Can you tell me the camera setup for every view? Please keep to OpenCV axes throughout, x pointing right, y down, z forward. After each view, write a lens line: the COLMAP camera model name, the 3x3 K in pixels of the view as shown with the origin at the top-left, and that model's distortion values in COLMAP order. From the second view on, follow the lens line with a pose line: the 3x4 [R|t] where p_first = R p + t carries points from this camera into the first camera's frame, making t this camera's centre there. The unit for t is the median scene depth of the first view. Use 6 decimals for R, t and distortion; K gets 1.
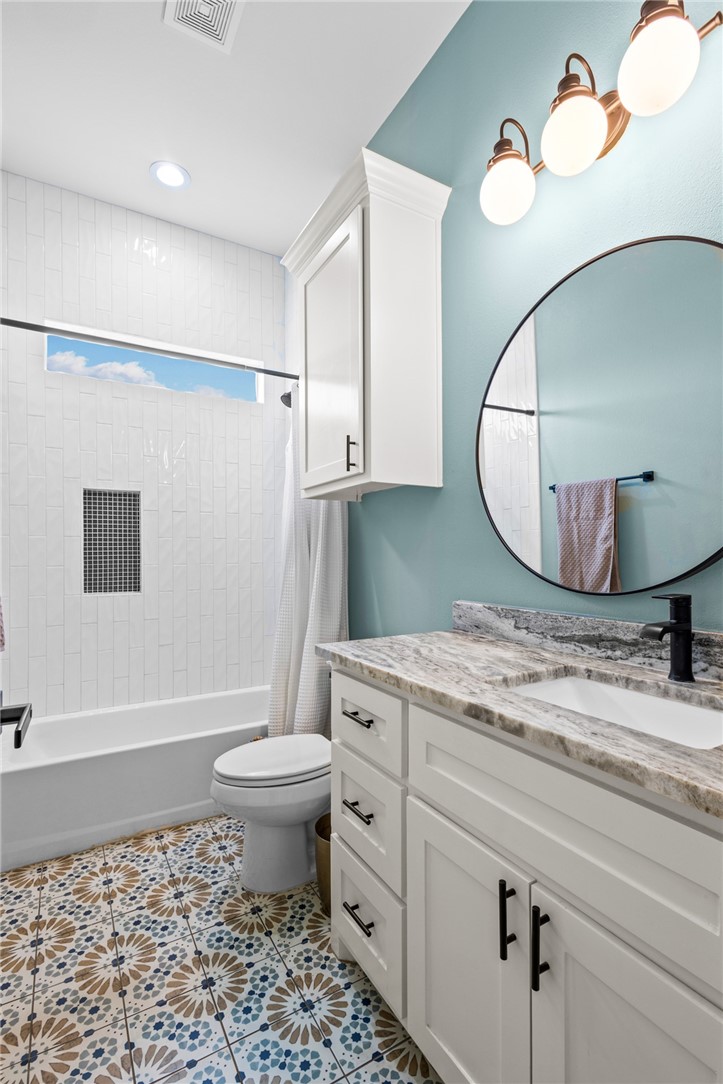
lens RADIAL K [[498.2, 0, 363.0], [0, 498.2, 556.5], [0, 0, 1]] dist [0.008379, -0.003395]
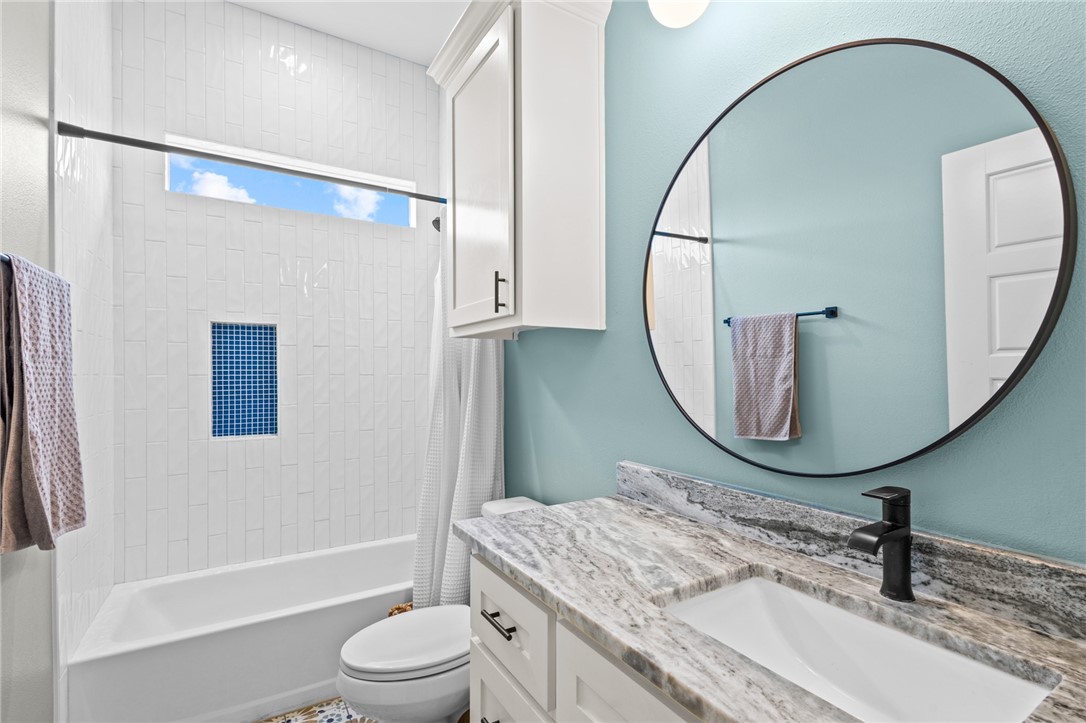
lens RADIAL K [[499.2, 0, 545.7], [0, 499.2, 374.5], [0, 0, 1]] dist [0.008379, -0.003395]
pose [[0.999758, 0.001976, 0.021898, 0.033602], [-0.001927, 0.999996, -0.002257, -0.056344], [-0.021902, 0.002214, 0.999758, 0.118998]]
